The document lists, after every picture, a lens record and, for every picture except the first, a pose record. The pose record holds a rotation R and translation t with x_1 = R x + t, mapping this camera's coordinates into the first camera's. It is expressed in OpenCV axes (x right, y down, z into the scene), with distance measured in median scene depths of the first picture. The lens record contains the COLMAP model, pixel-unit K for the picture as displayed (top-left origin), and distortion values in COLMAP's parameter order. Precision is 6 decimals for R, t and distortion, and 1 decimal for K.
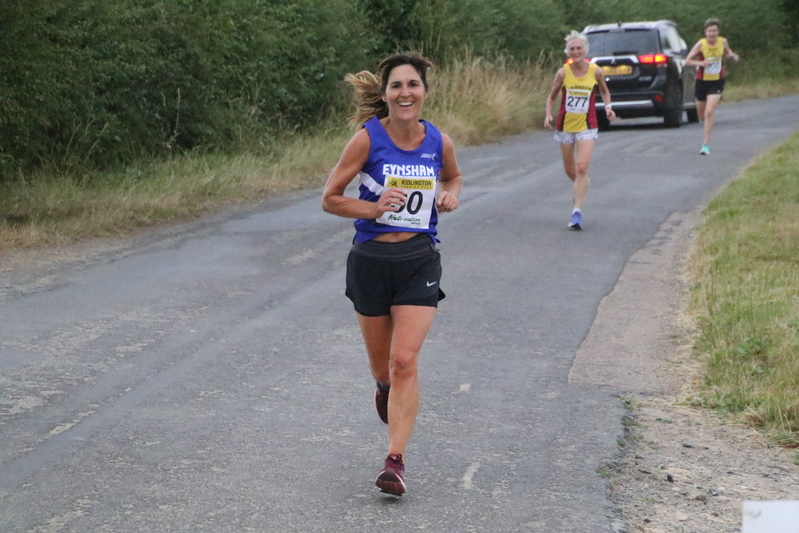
lens RADIAL K [[3150.2, 0, 399.5], [0, 3150.2, 317.7], [0, 0, 1]] dist [1.349861, -0.570455]
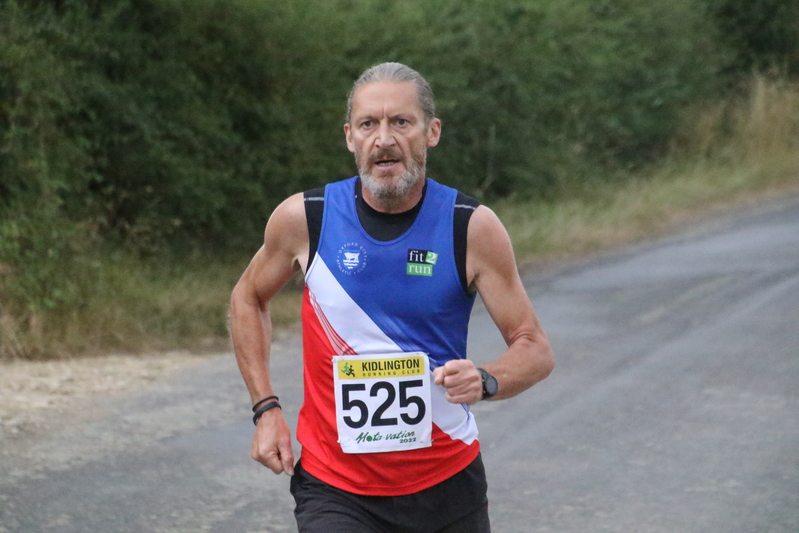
lens RADIAL K [[4539.3, 0, 398.5], [0, 4539.3, 289.6], [0, 0, 1]] dist [3.573714, -31.568935]
pose [[0.997135, -0.021963, -0.072387, -0.007516], [0.019472, 0.999200, -0.034933, 0.012877], [0.073097, 0.033423, 0.996765, -0.200336]]
